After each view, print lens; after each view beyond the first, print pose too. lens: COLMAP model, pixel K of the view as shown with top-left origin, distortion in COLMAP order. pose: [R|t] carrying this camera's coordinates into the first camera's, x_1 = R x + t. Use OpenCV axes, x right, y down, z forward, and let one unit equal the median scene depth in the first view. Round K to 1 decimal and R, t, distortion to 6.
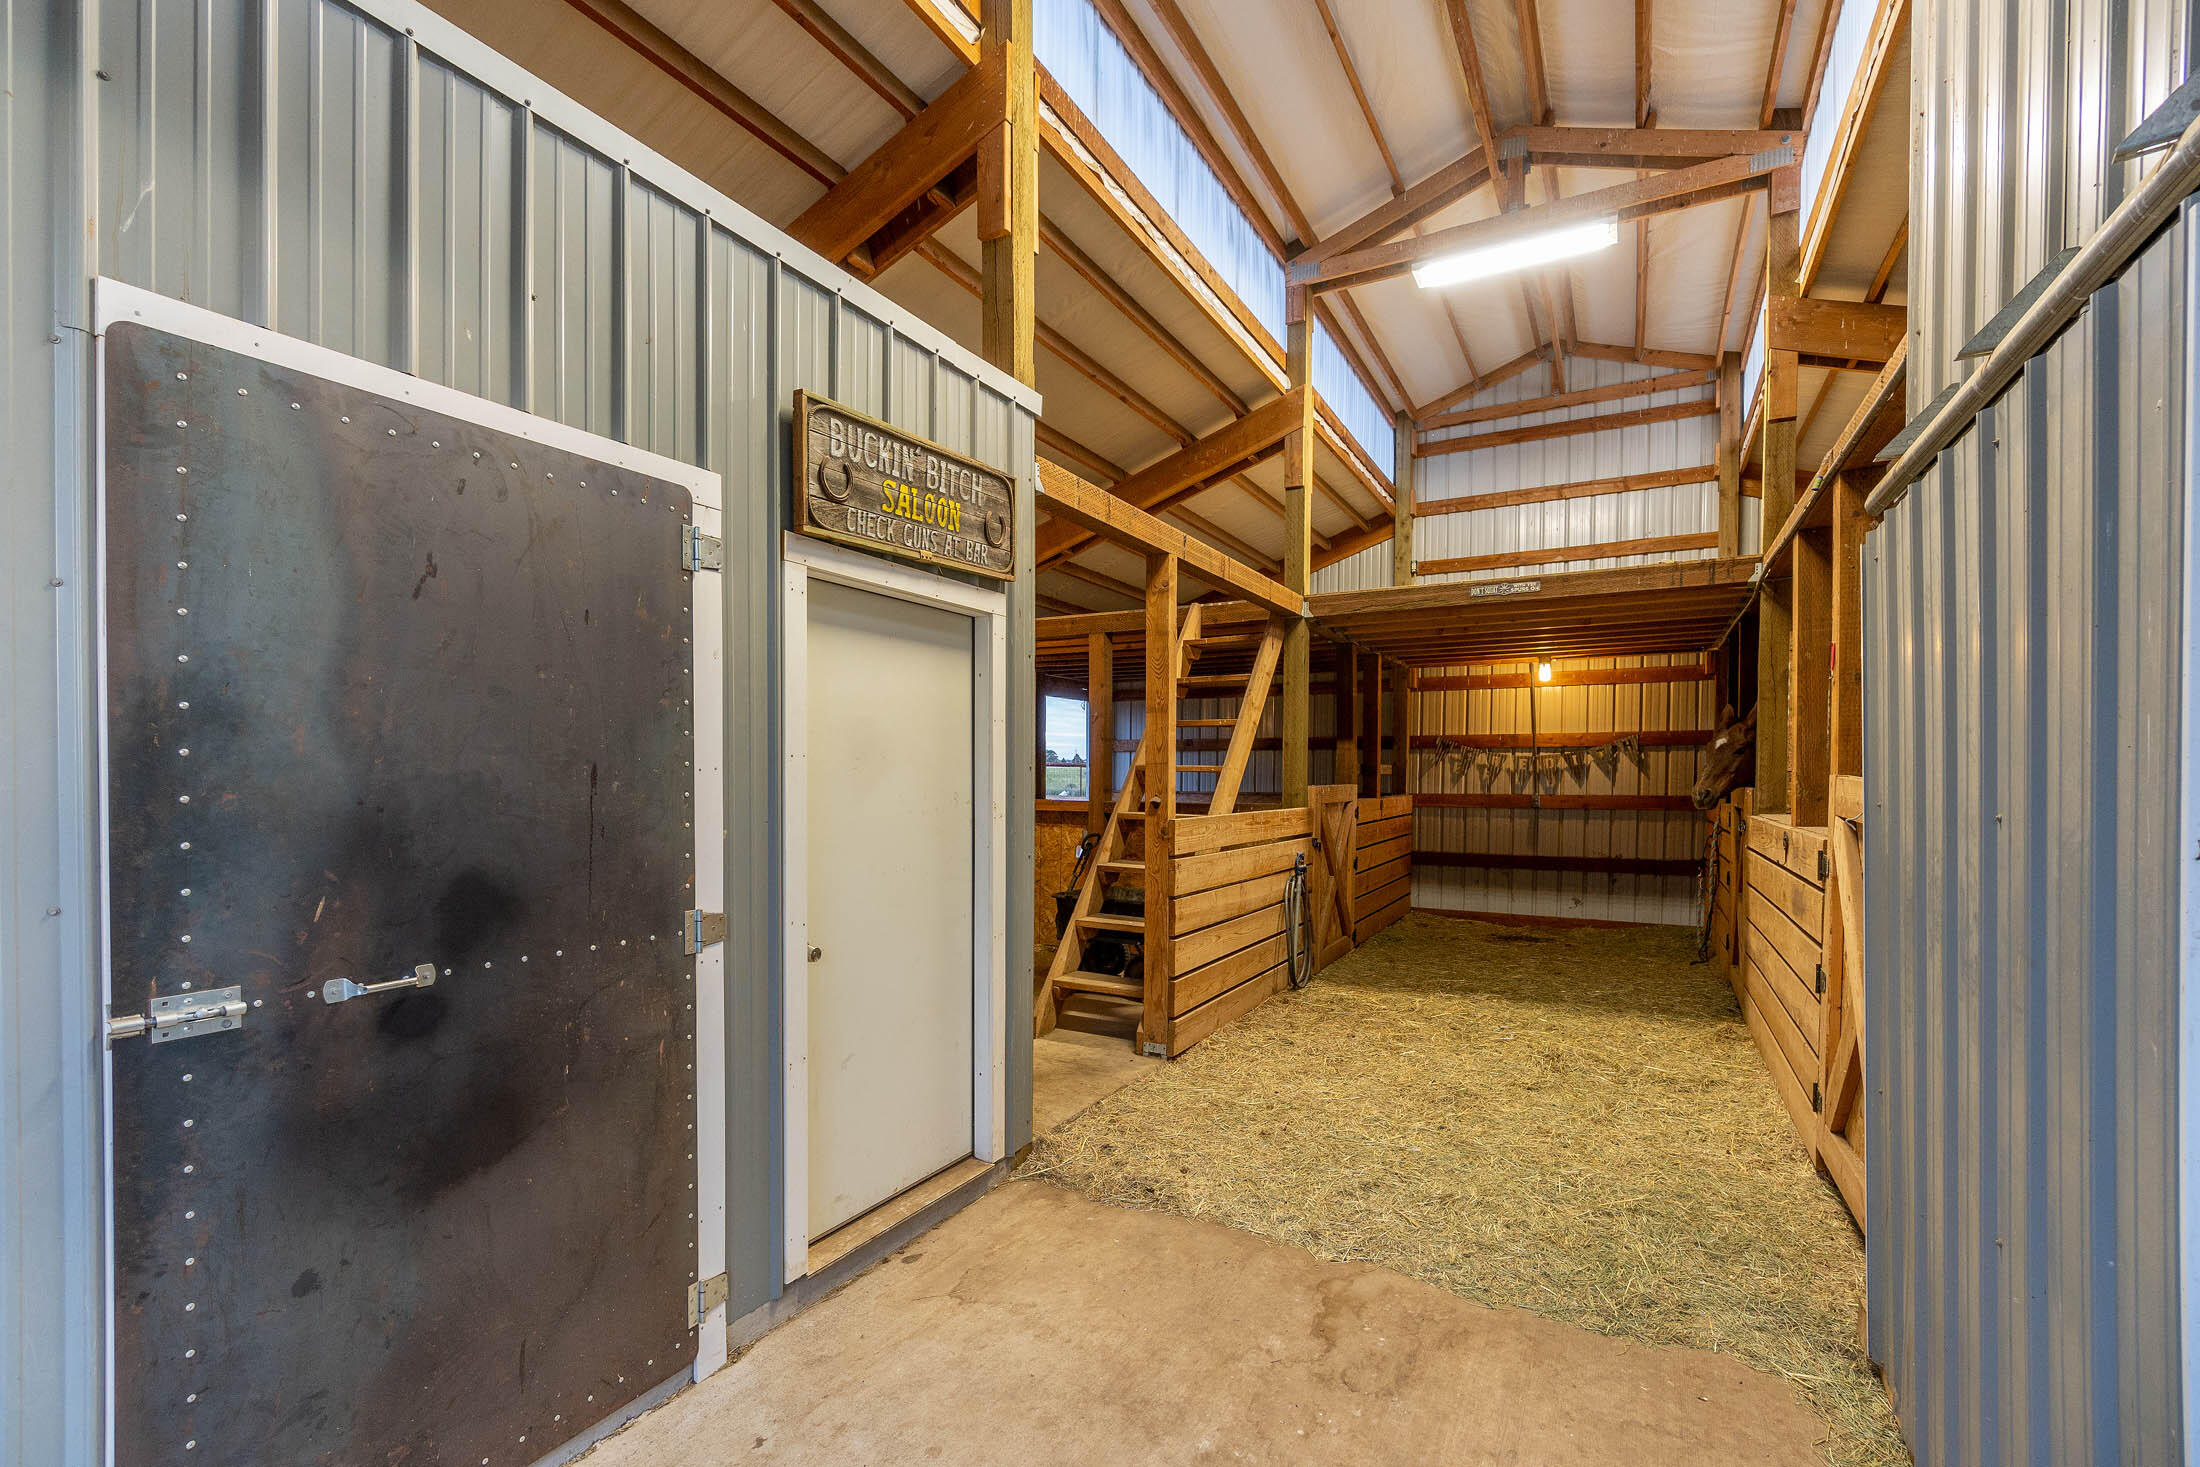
lens RADIAL K [[932.3, 0, 1117.3], [0, 932.3, 778.2], [0, 0, 1]] dist [-0.020306, -0.000463]
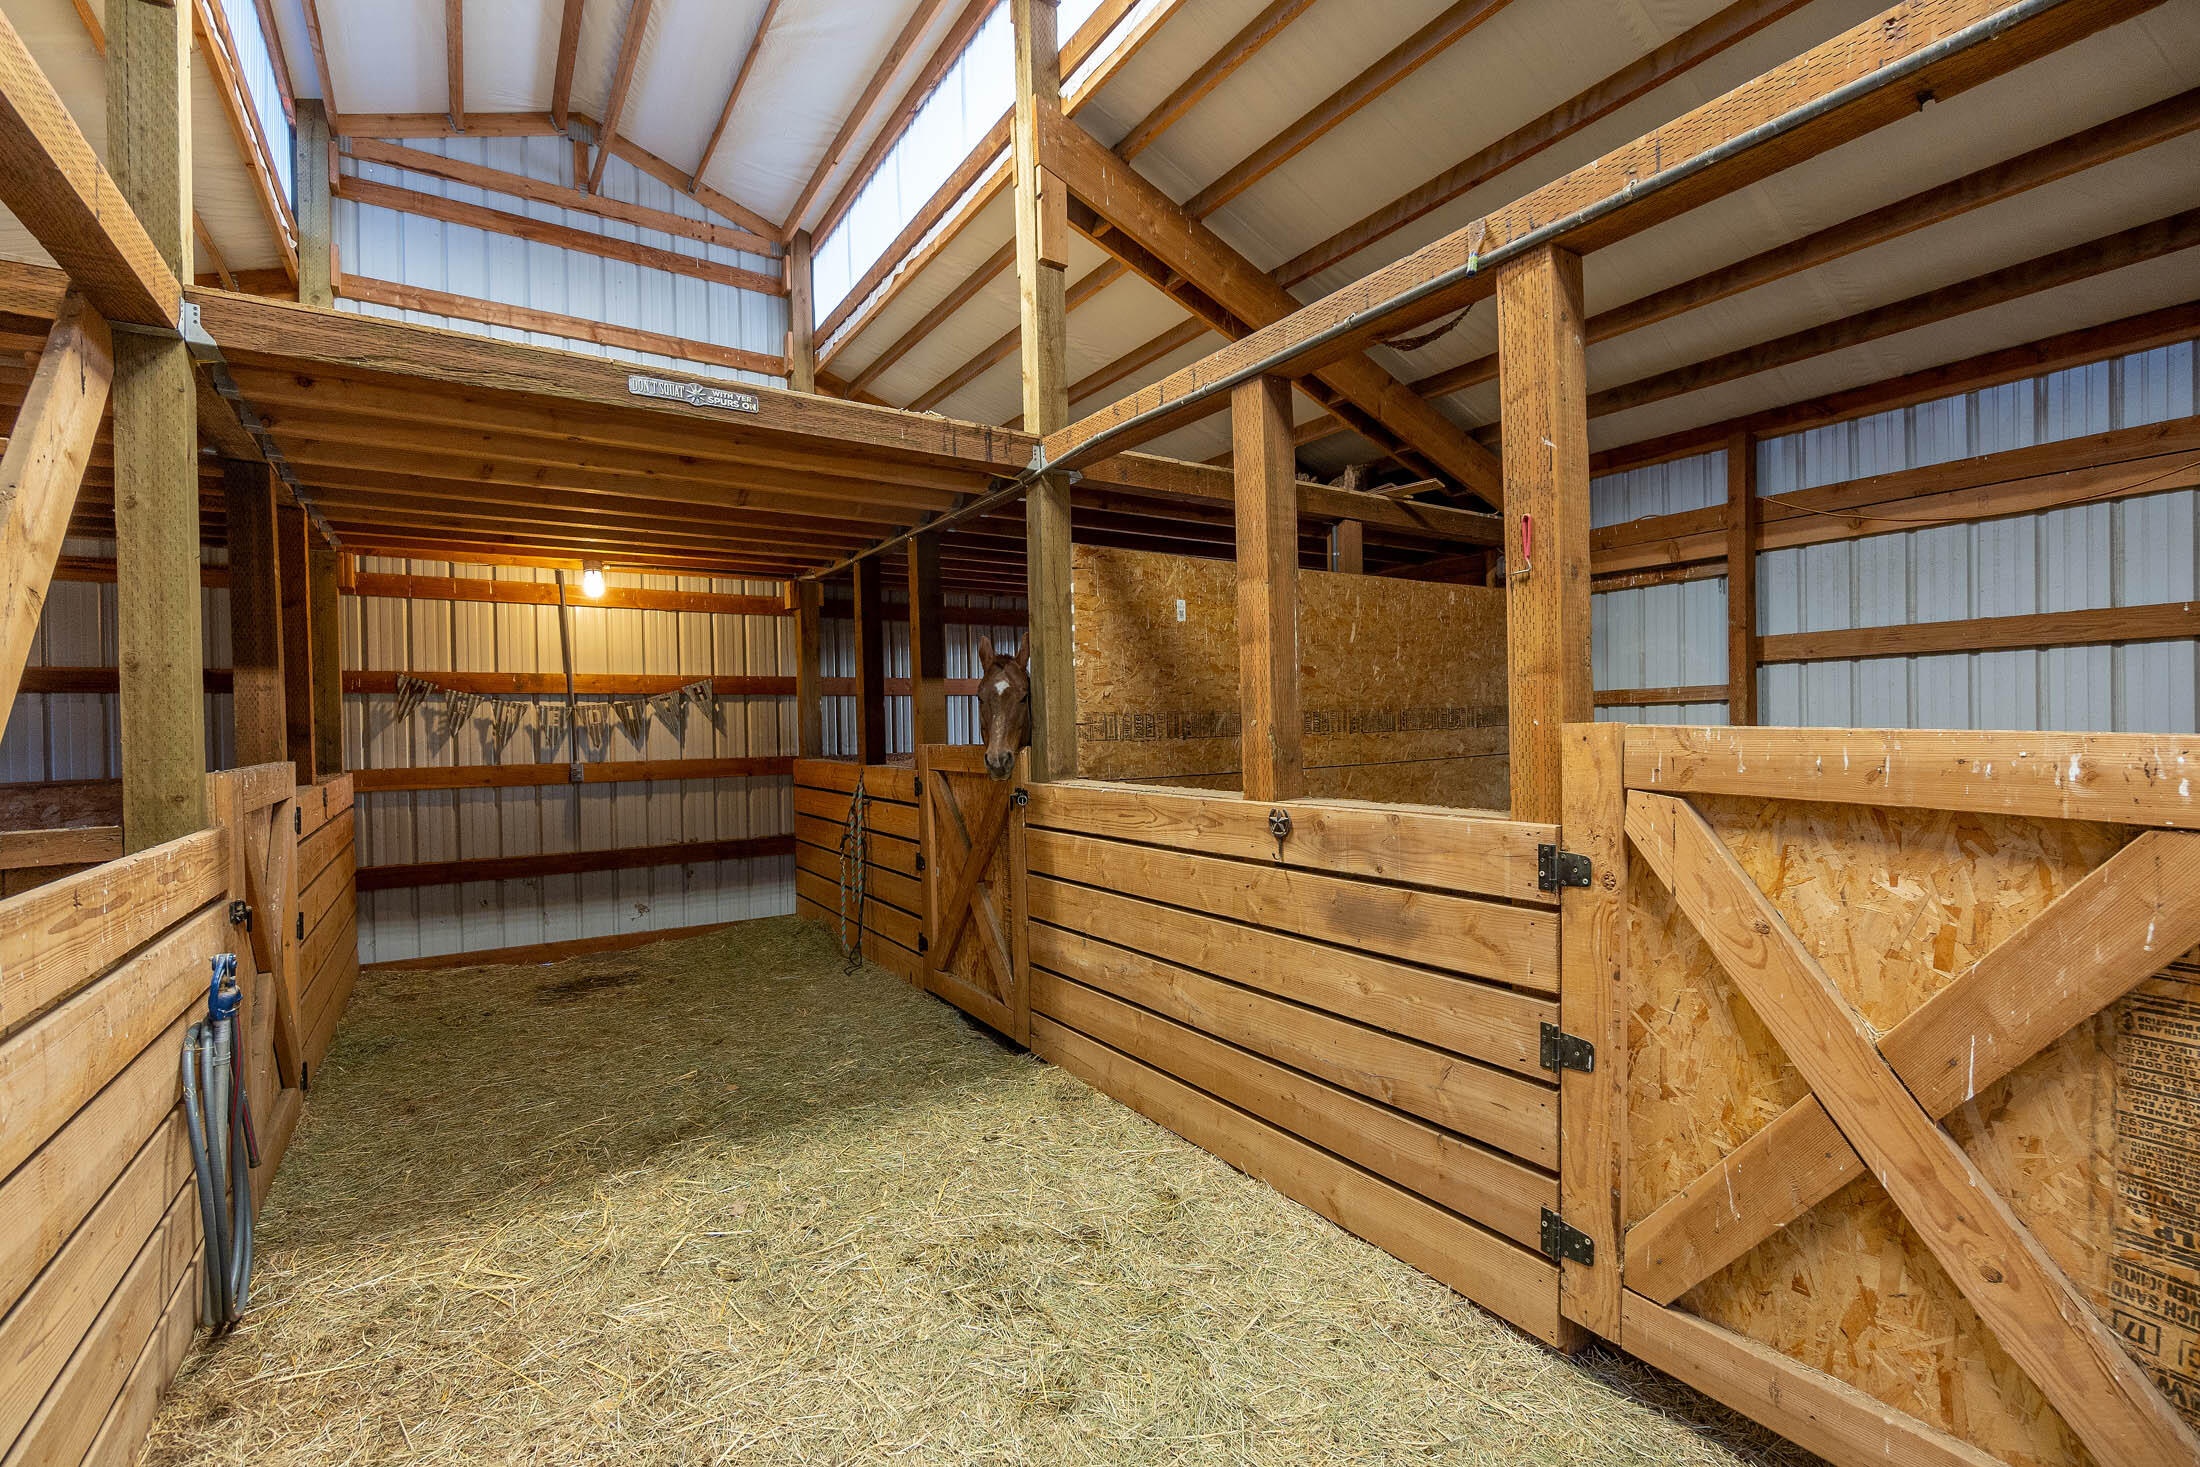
lens RADIAL K [[932.3, 0, 1107.1], [0, 932.3, 748.5], [0, 0, 1]] dist [-0.020306, -0.000463]
pose [[0.456568, -0.032805, 0.889083, 0.023771], [0.019407, 0.999449, 0.026911, -0.003806], [-0.889477, 0.004967, 0.456953, 0.342664]]
